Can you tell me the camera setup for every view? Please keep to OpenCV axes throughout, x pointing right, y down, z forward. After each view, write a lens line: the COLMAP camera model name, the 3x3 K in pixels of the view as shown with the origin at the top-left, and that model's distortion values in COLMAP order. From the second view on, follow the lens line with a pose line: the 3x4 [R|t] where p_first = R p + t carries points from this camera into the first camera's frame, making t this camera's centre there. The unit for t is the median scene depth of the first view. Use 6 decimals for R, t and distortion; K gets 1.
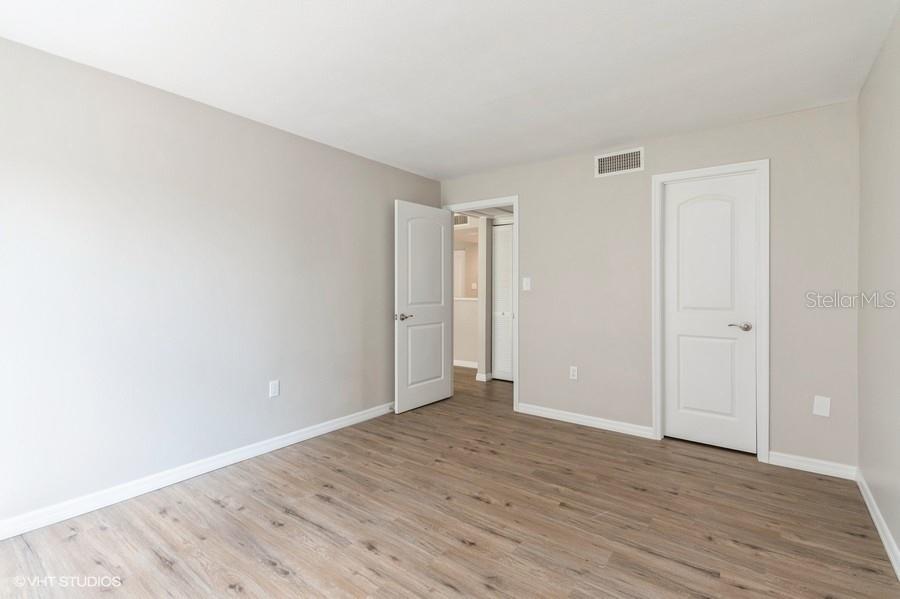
lens RADIAL K [[415.0, 0, 444.0], [0, 415.0, 287.3], [0, 0, 1]] dist [0.005266, -0.001939]
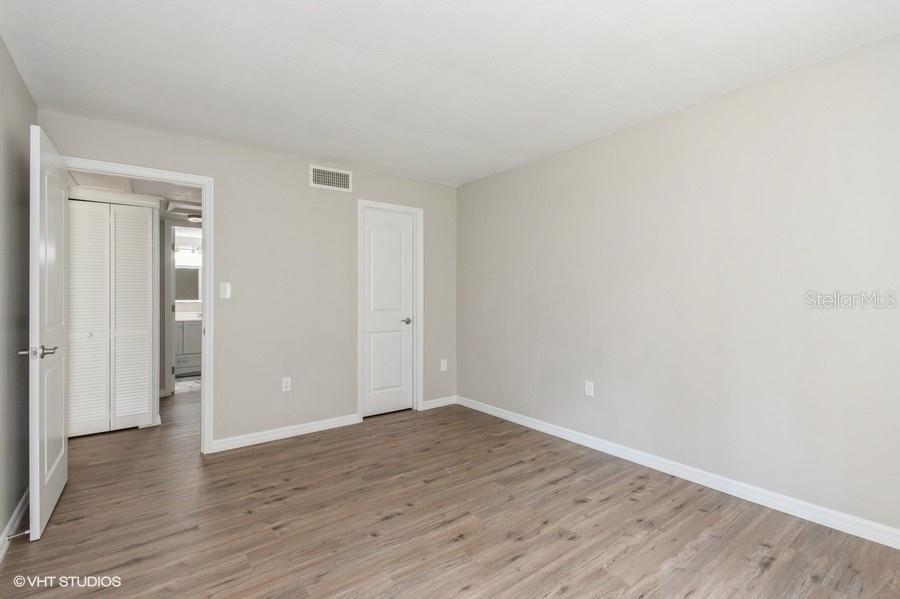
lens RADIAL K [[415.0, 0, 448.3], [0, 415.0, 294.8], [0, 0, 1]] dist [0.005266, -0.001939]
pose [[0.272057, -0.004808, 0.962269, -0.661464], [0.004012, 0.999984, 0.003862, -0.001579], [-0.962273, 0.002810, 0.272072, 0.511896]]
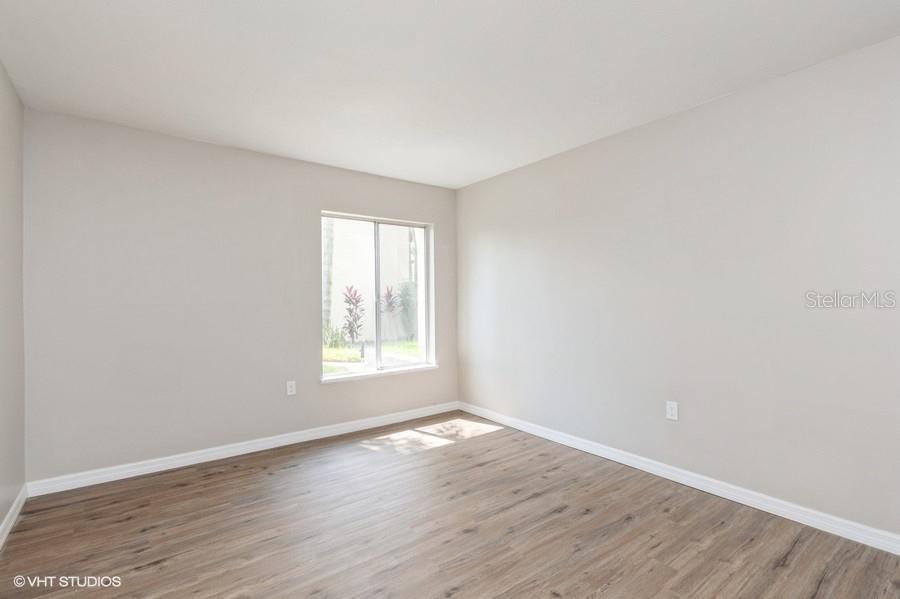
lens RADIAL K [[415.0, 0, 454.9], [0, 415.0, 304.9], [0, 0, 1]] dist [0.005266, -0.001939]
pose [[-0.254974, 0.013294, -0.966856, 0.614455], [0.009678, 0.999890, 0.011196, 0.004157], [0.966899, -0.006502, -0.255075, 0.853272]]
